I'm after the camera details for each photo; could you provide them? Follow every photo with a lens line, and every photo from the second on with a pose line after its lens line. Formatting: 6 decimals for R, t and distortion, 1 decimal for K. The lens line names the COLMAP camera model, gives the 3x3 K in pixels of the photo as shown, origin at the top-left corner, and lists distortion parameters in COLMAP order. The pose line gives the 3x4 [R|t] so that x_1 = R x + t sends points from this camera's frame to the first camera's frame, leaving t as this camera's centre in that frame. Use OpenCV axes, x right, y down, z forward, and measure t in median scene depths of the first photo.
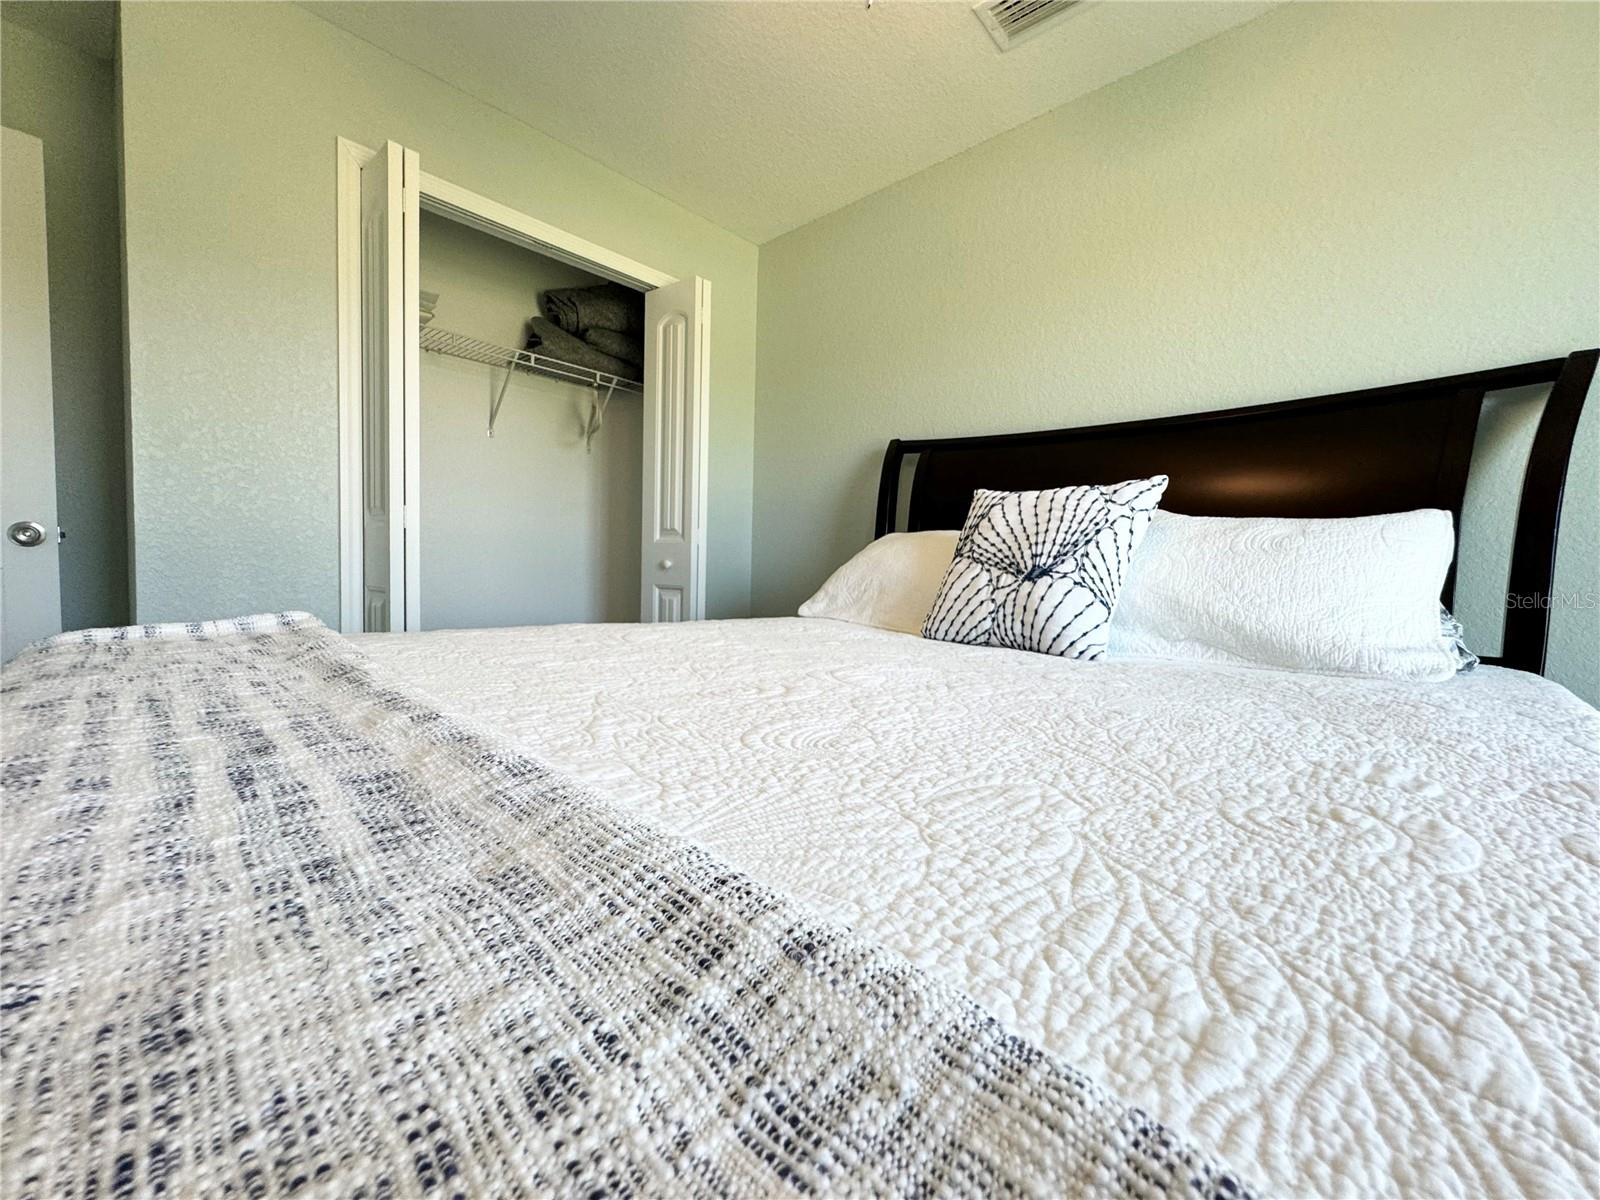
lens RADIAL K [[641.0, 0, 801.7], [0, 641.0, 603.2], [0, 0, 1]] dist [-0.003858, 0.000023]
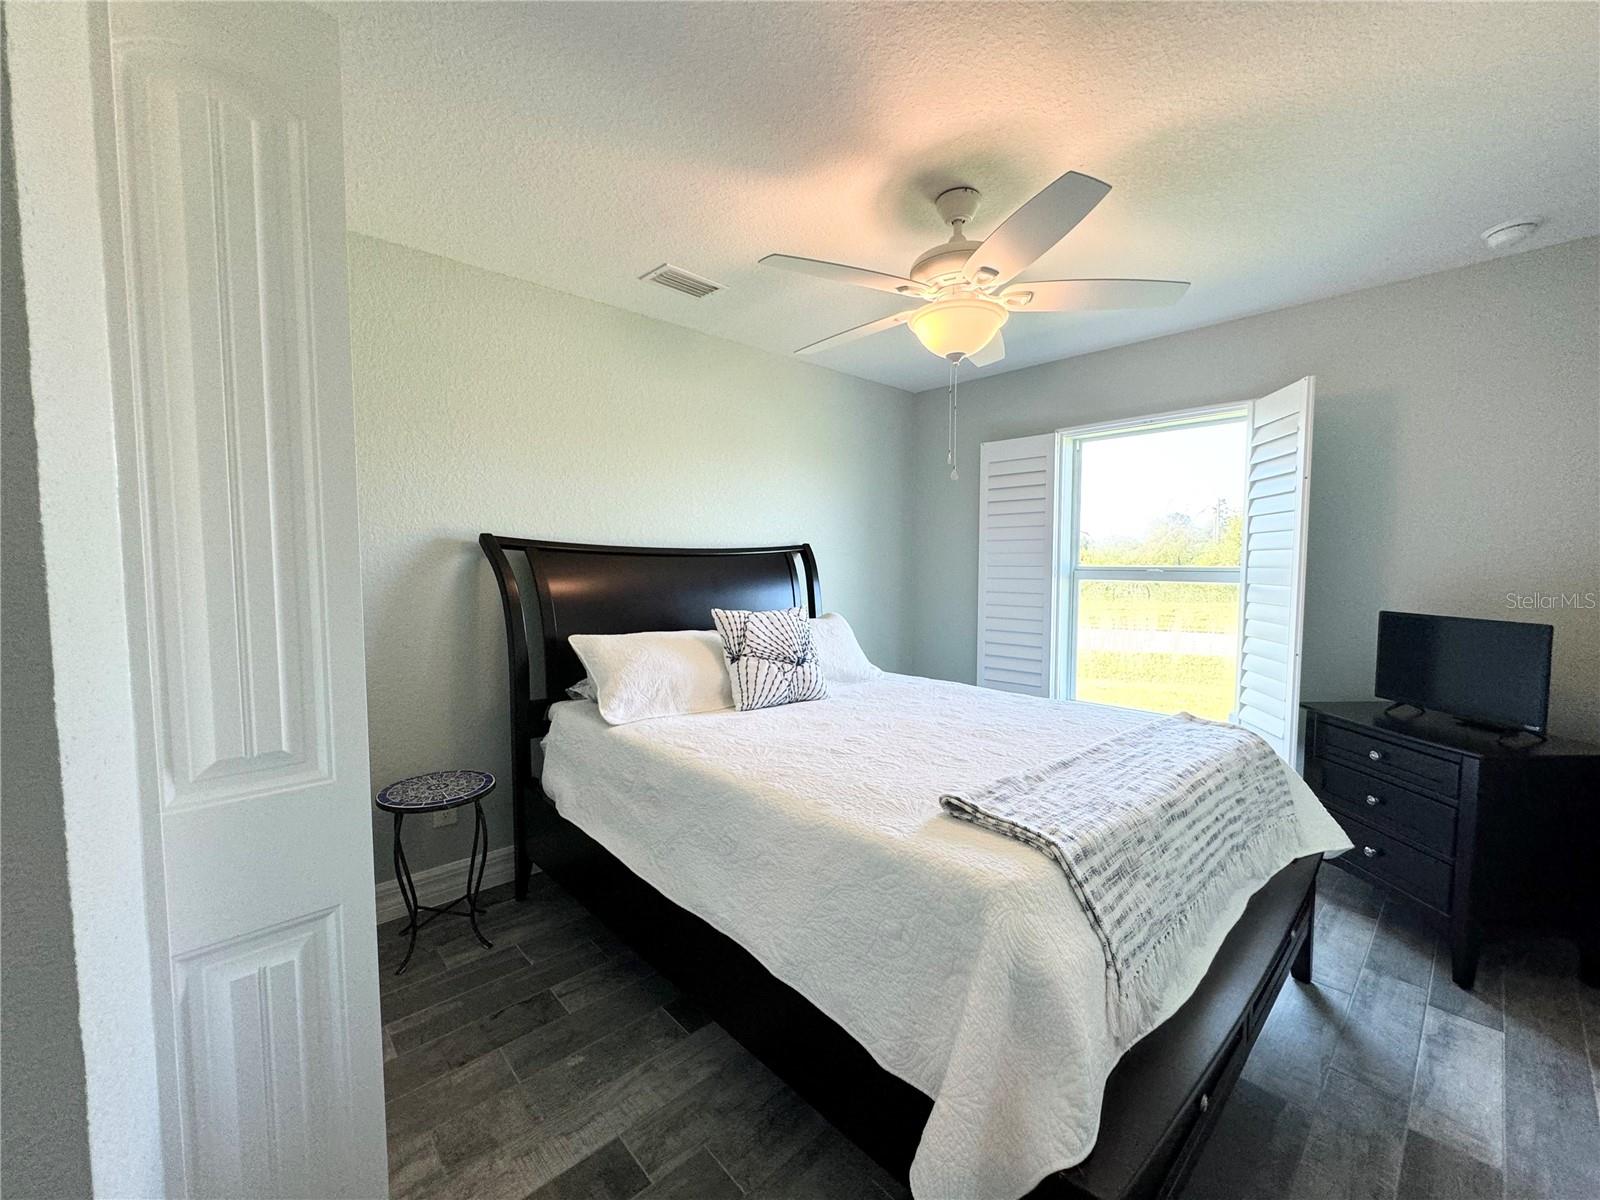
lens RADIAL K [[639.1, 0, 800.0], [0, 639.1, 600.0], [0, 0, 1]] dist [-0.002858, 0.000351]
pose [[0.077917, -0.088947, 0.992984, -1.458640], [0.056699, 0.994795, 0.084660, -0.374157], [-0.995346, 0.049705, 0.082554, 0.783605]]
